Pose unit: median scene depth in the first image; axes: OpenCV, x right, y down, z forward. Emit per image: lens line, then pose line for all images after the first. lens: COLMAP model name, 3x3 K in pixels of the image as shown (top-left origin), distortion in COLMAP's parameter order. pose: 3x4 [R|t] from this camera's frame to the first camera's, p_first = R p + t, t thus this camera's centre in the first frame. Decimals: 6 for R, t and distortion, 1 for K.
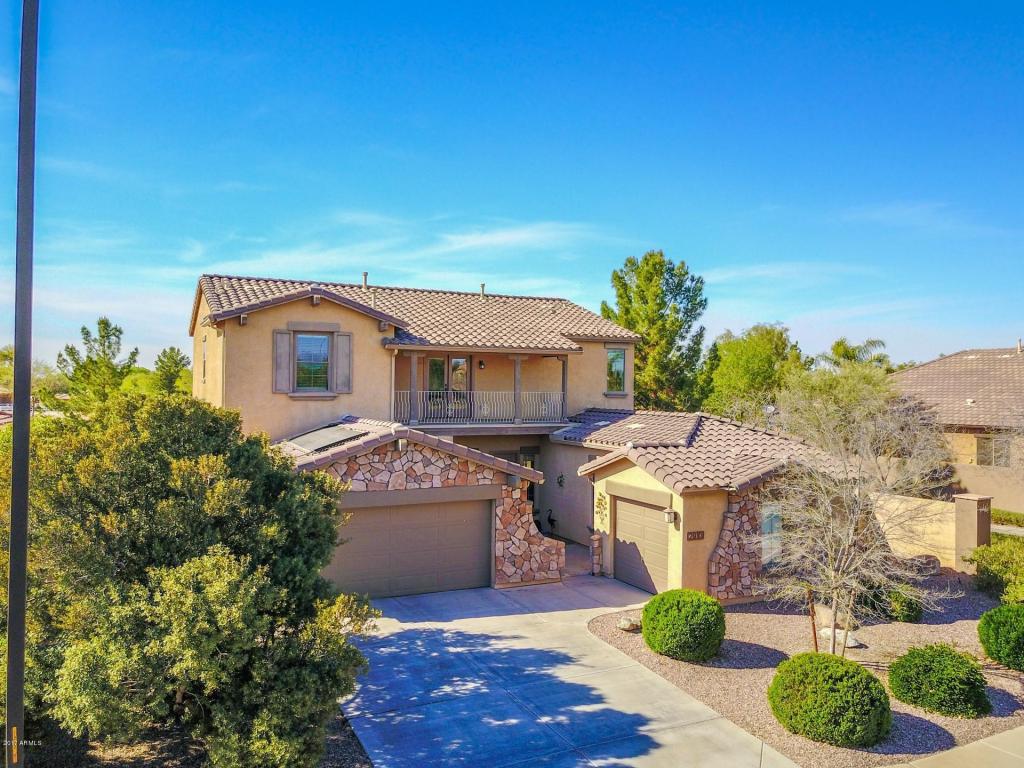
lens RADIAL K [[795.6, 0, 507.9], [0, 795.6, 366.7], [0, 0, 1]] dist [0.011413, -0.002499]
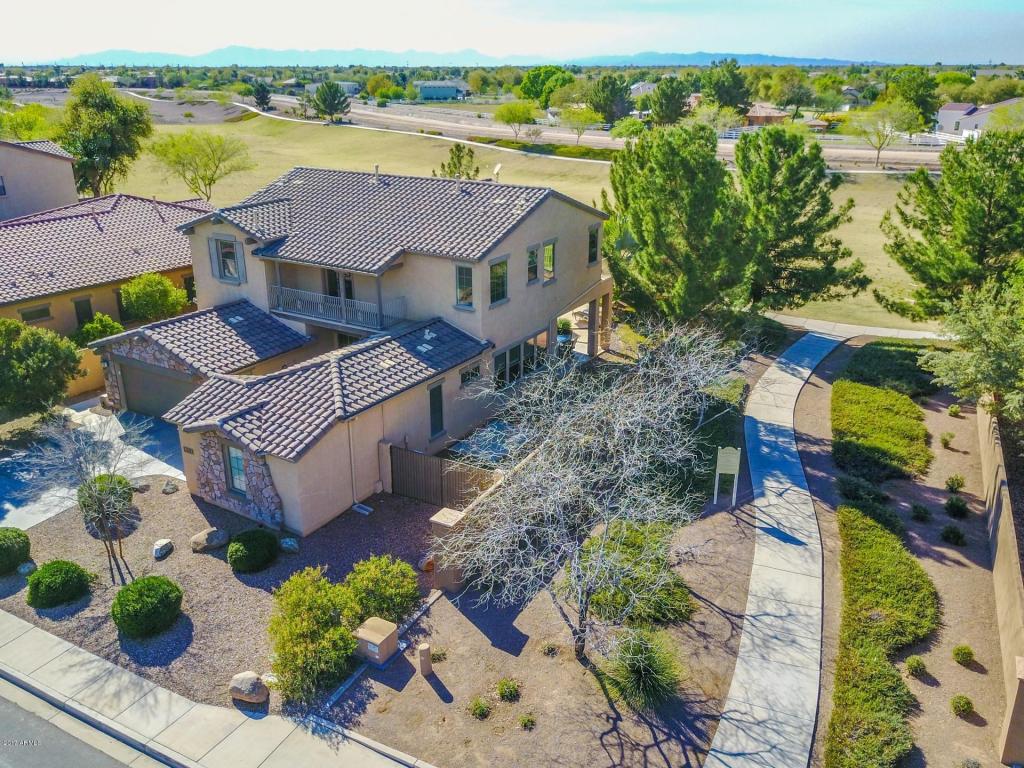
lens RADIAL K [[813.9, 0, 512.0], [0, 813.9, 384.0], [0, 0, 1]] dist [0.009674, 0.003818]
pose [[0.558062, 0.289108, -0.777807, 1.561706], [0.023669, 0.931416, 0.363186, -0.394284], [0.829462, -0.221090, 0.512945, 0.701002]]
